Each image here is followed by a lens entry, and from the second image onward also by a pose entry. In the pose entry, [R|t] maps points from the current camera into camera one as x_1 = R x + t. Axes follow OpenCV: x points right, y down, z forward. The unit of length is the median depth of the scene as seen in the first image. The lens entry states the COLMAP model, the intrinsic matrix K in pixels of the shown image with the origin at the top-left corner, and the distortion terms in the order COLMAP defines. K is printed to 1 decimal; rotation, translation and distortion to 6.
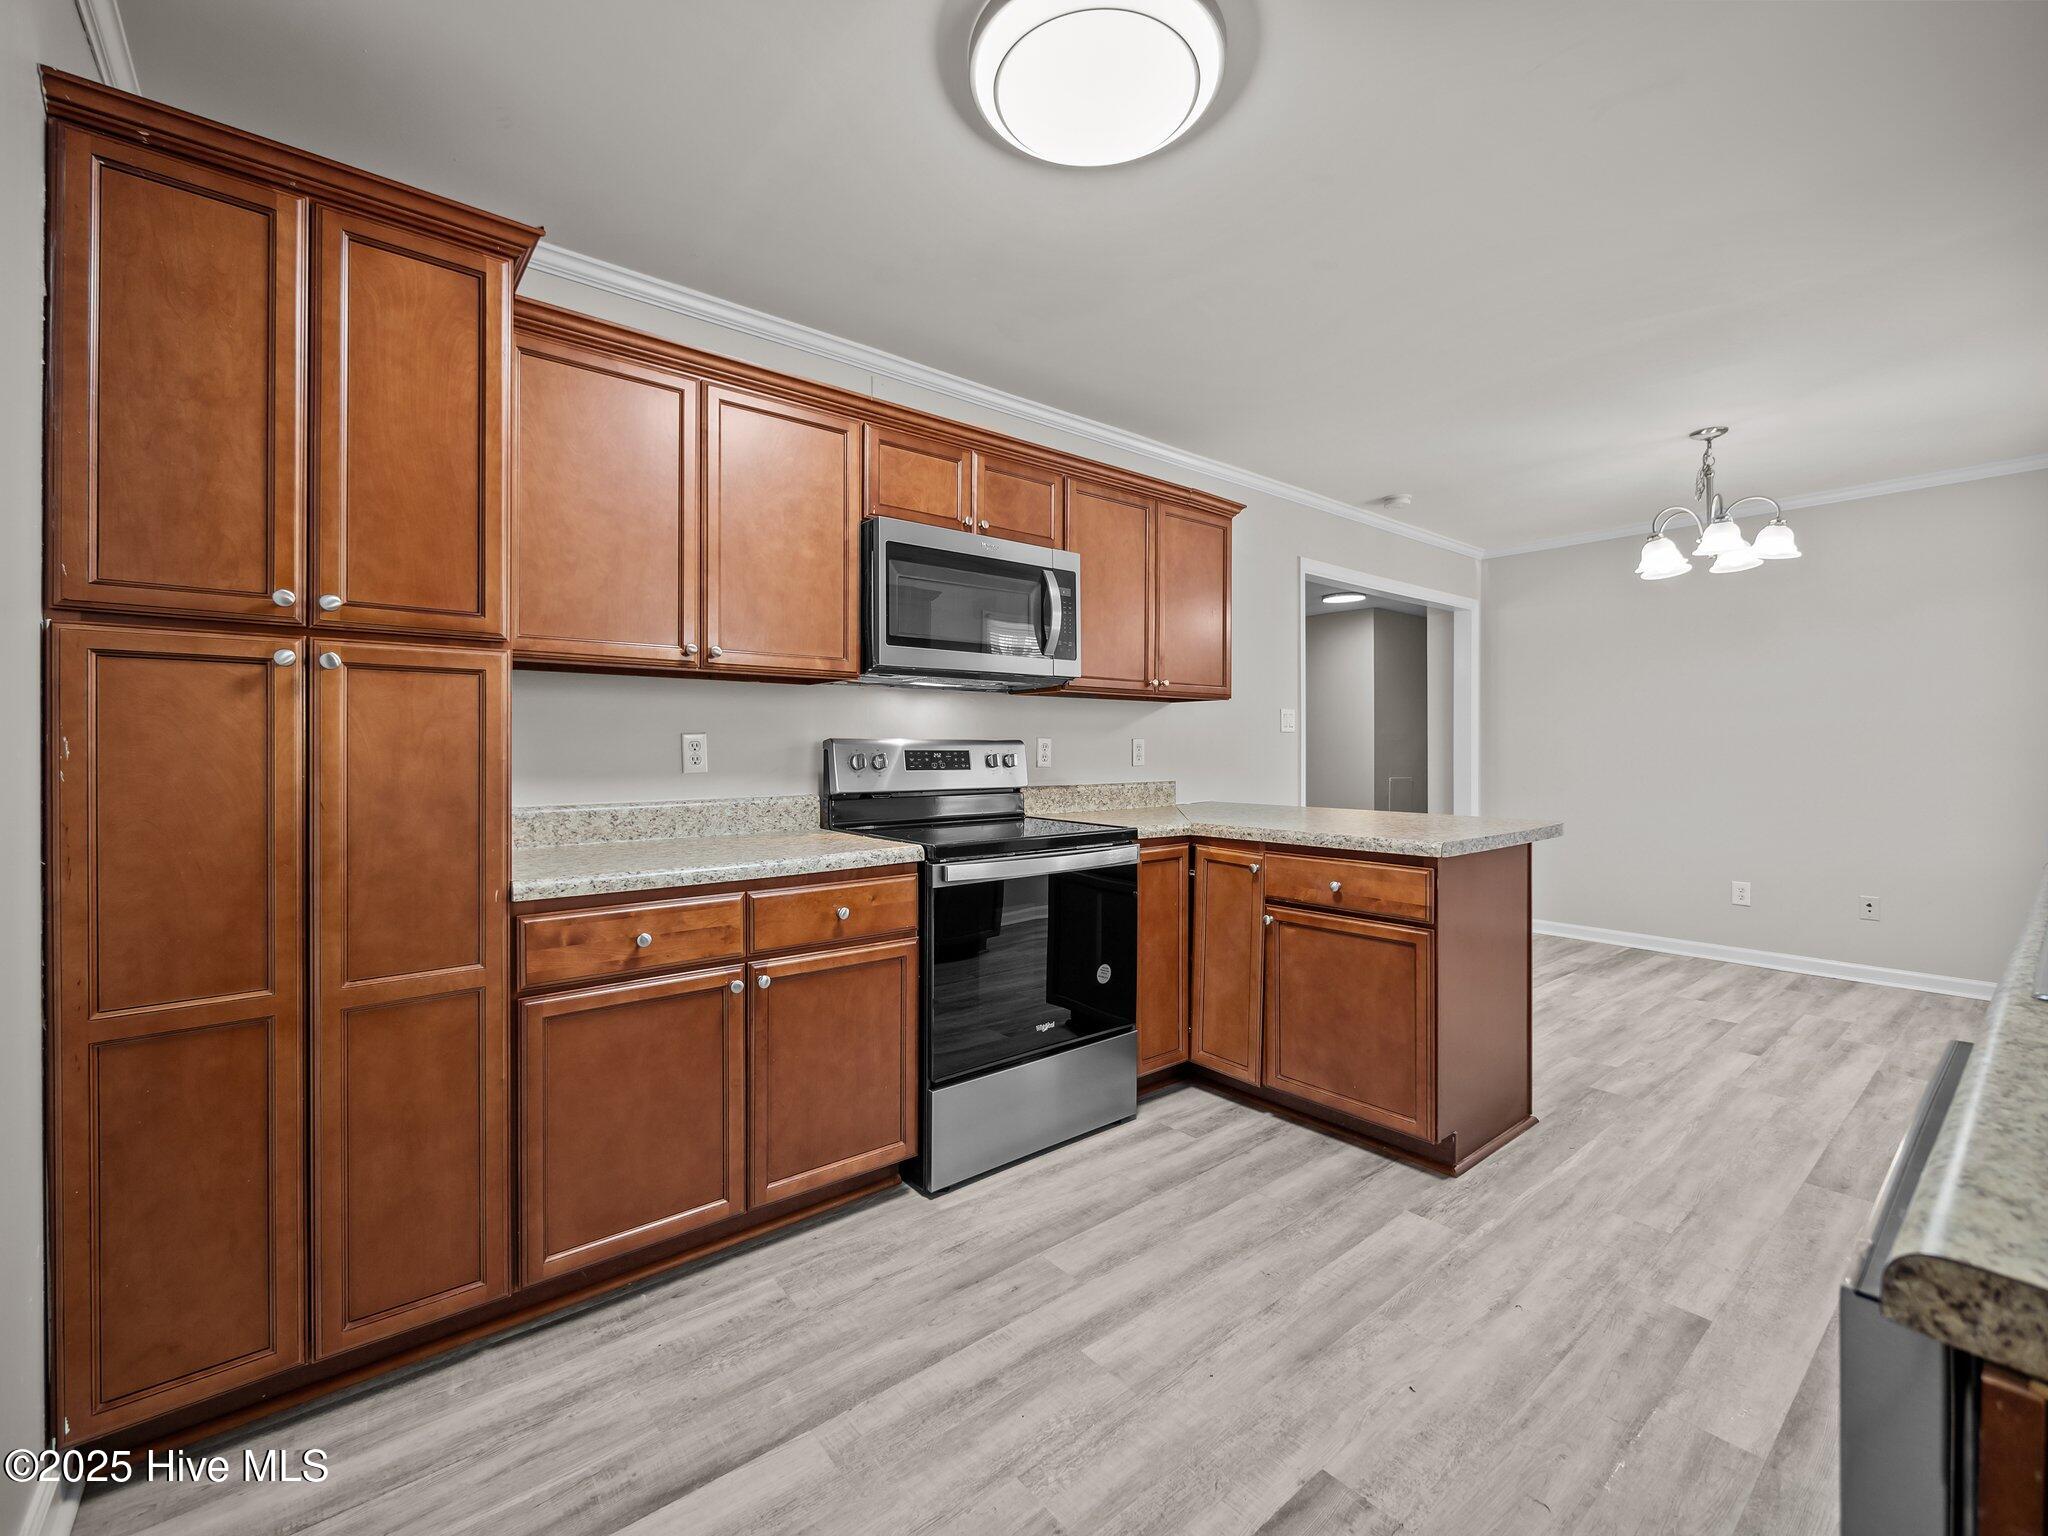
lens RADIAL K [[863.0, 0, 1025.4], [0, 863.0, 758.7], [0, 0, 1]] dist [-0.007846, 0.000127]
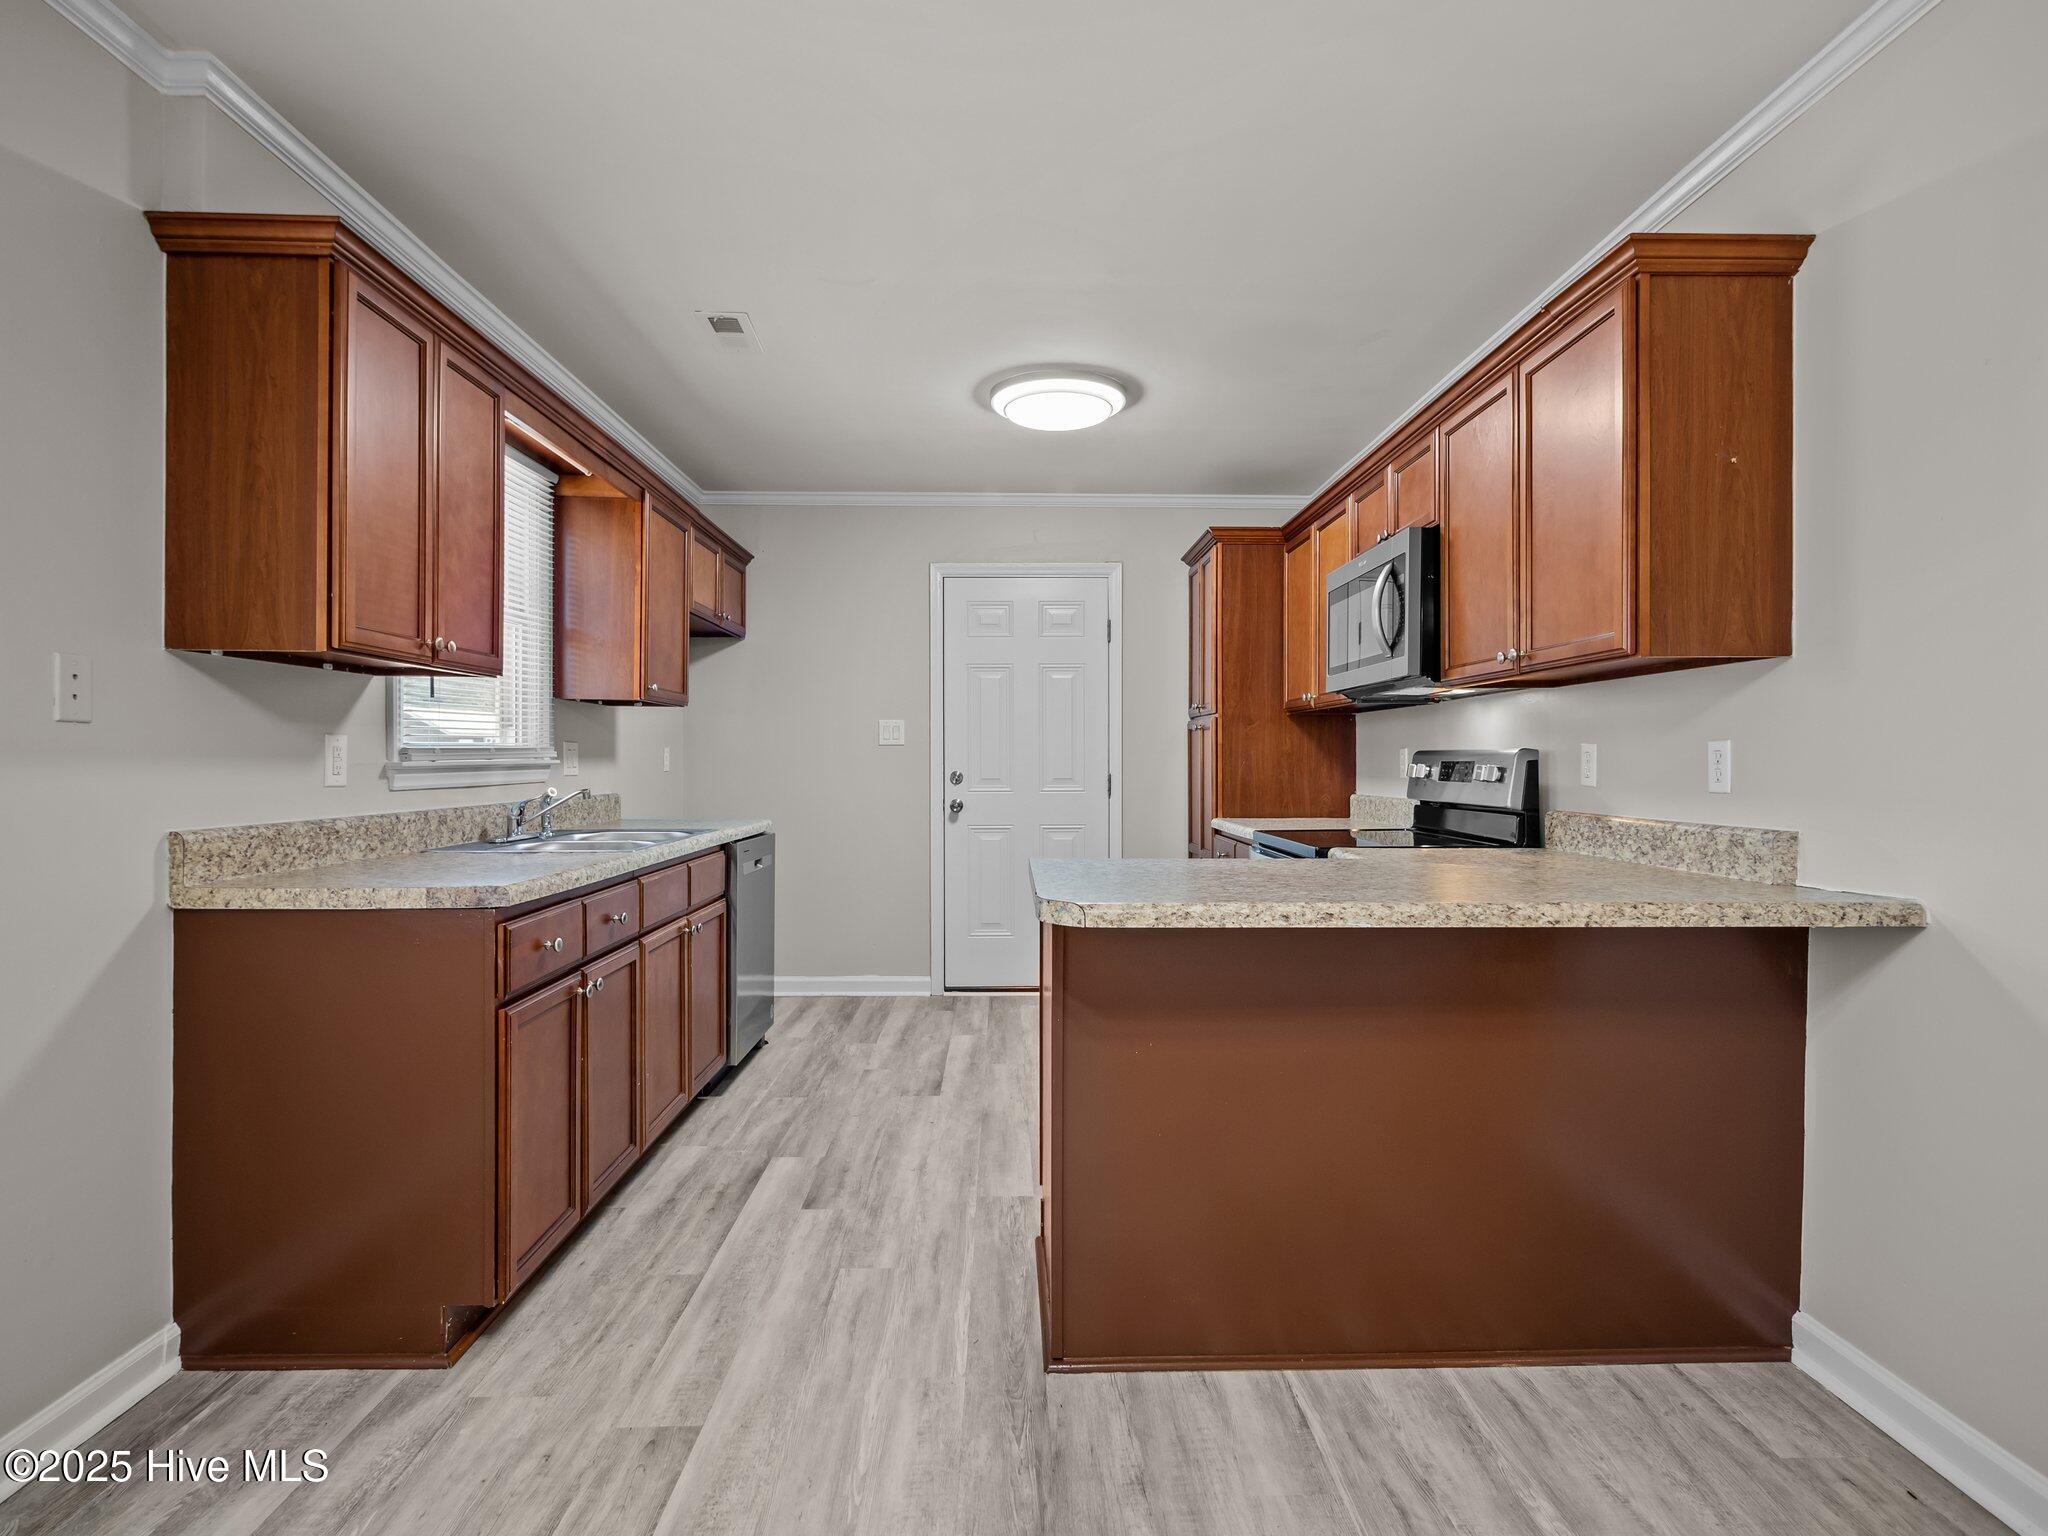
lens RADIAL K [[1062.0, 0, 1024.0], [0, 1062.0, 768.0], [0, 0, 1]] dist [-0.000329, 0.000152]
pose [[-0.613291, 0.006962, -0.789826, 1.202585], [-0.007824, 0.999859, 0.014888, -0.017148], [0.789818, 0.015310, -0.613150, 1.449707]]
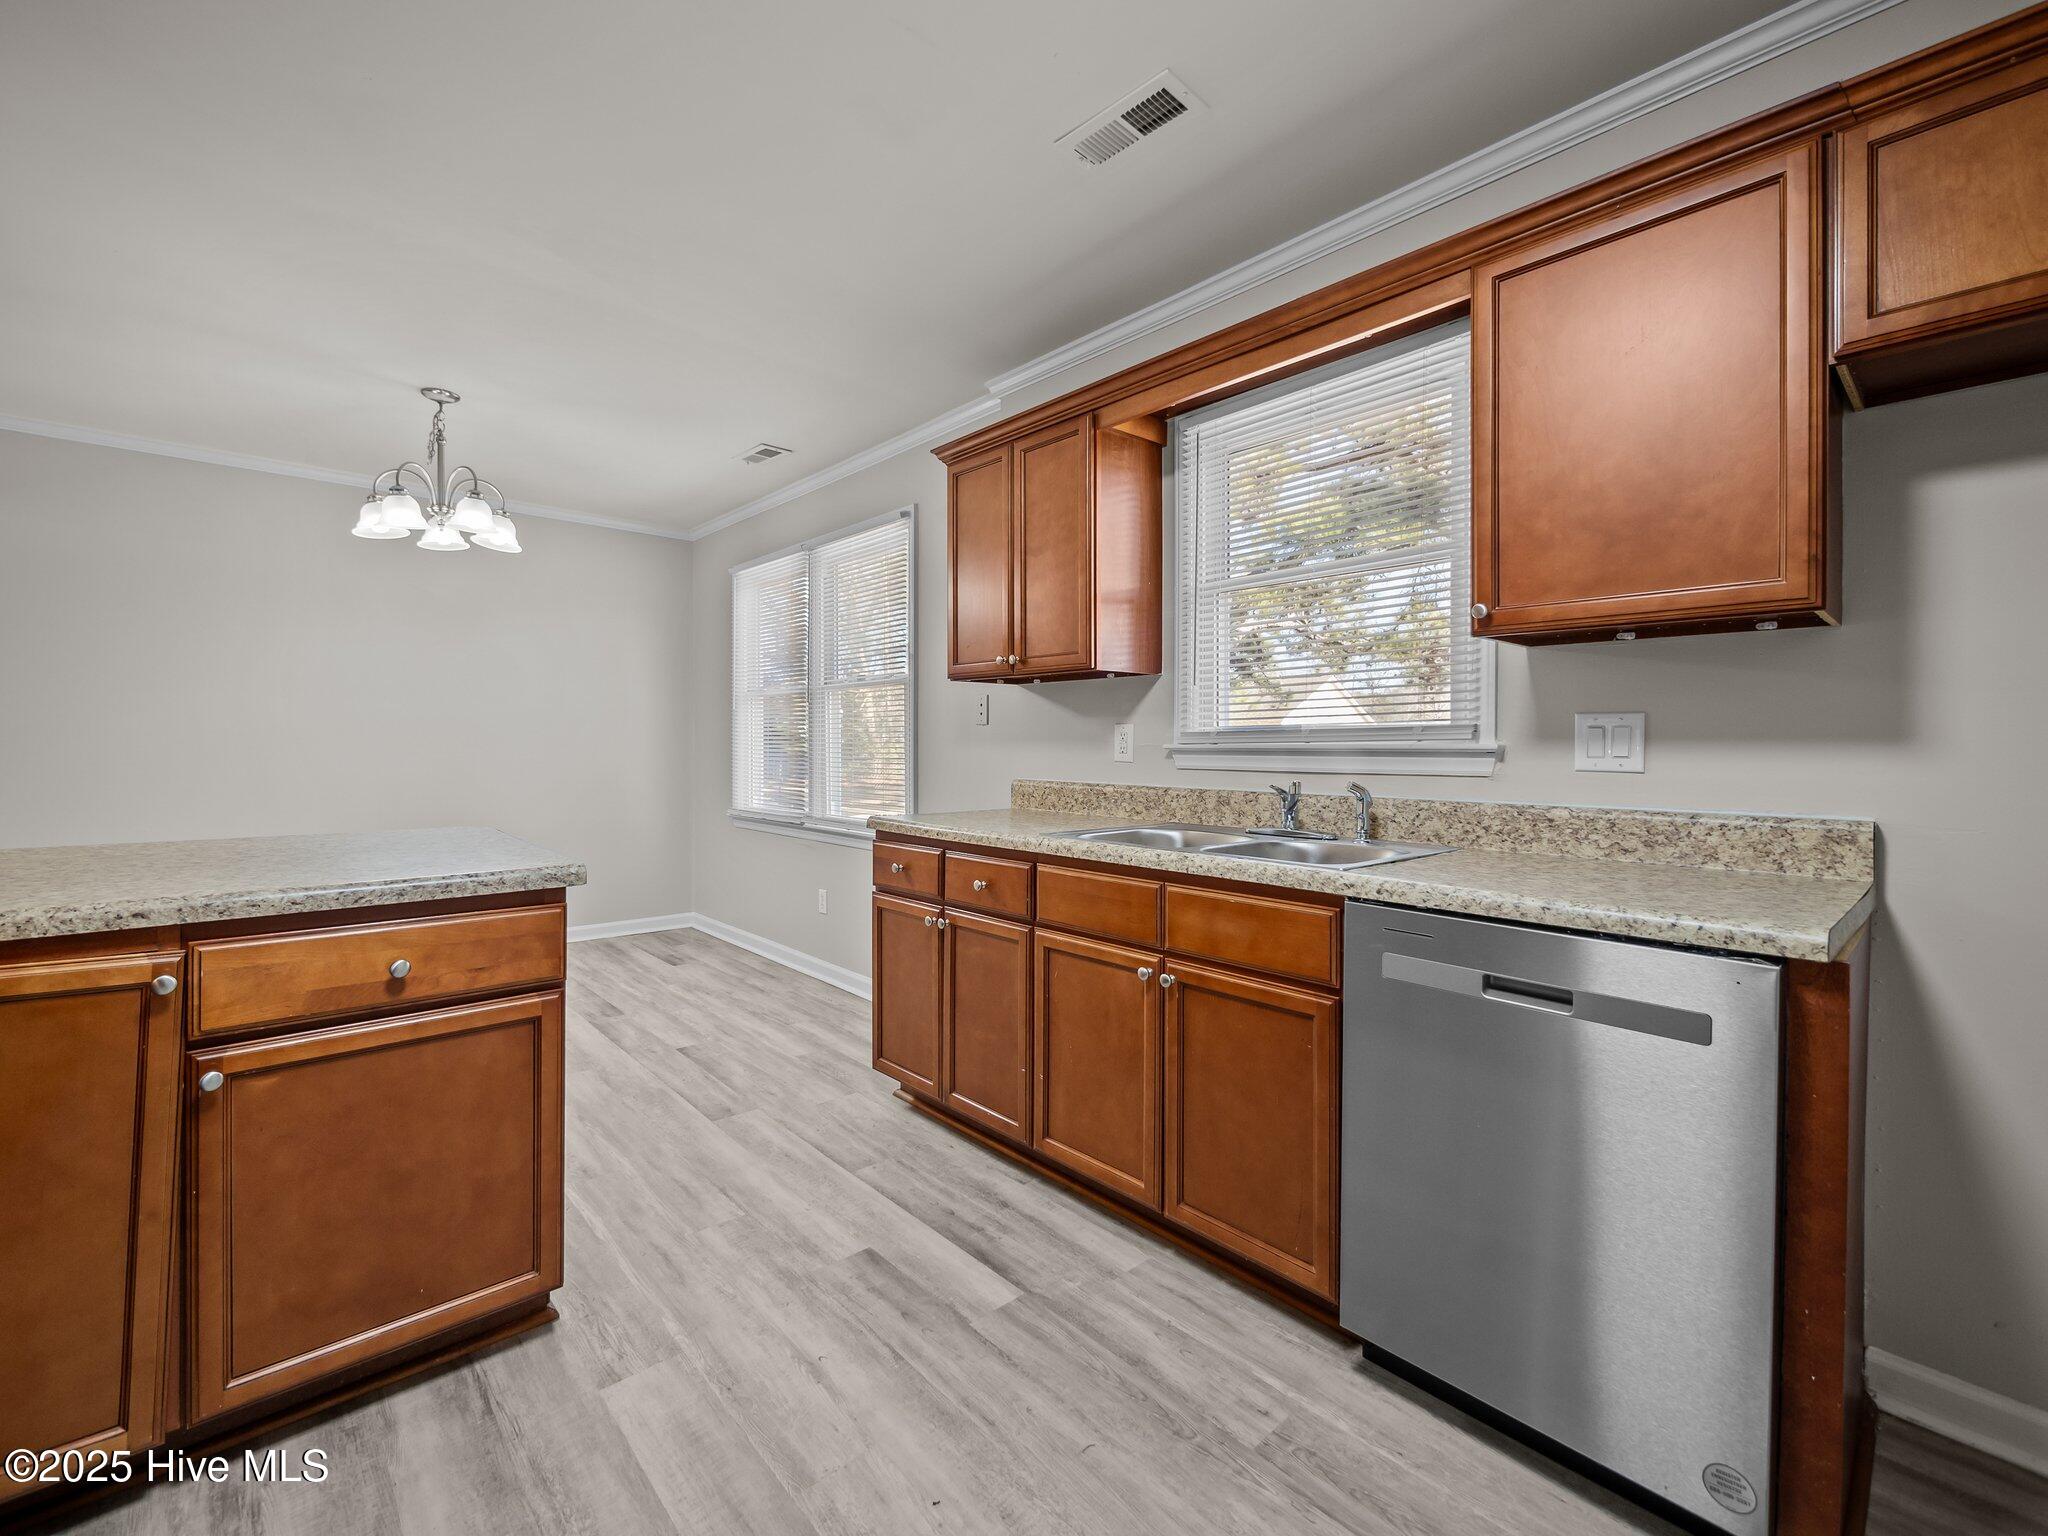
lens RADIAL K [[882.4, 0, 1022.5], [0, 882.4, 747.2], [0, 0, 1]] dist [-0.004166, -0.000073]
pose [[-0.054517, -0.002135, 0.998511, -0.238828], [0.002731, 0.999994, 0.002287, -0.002144], [-0.998509, 0.002851, -0.054511, 0.561449]]
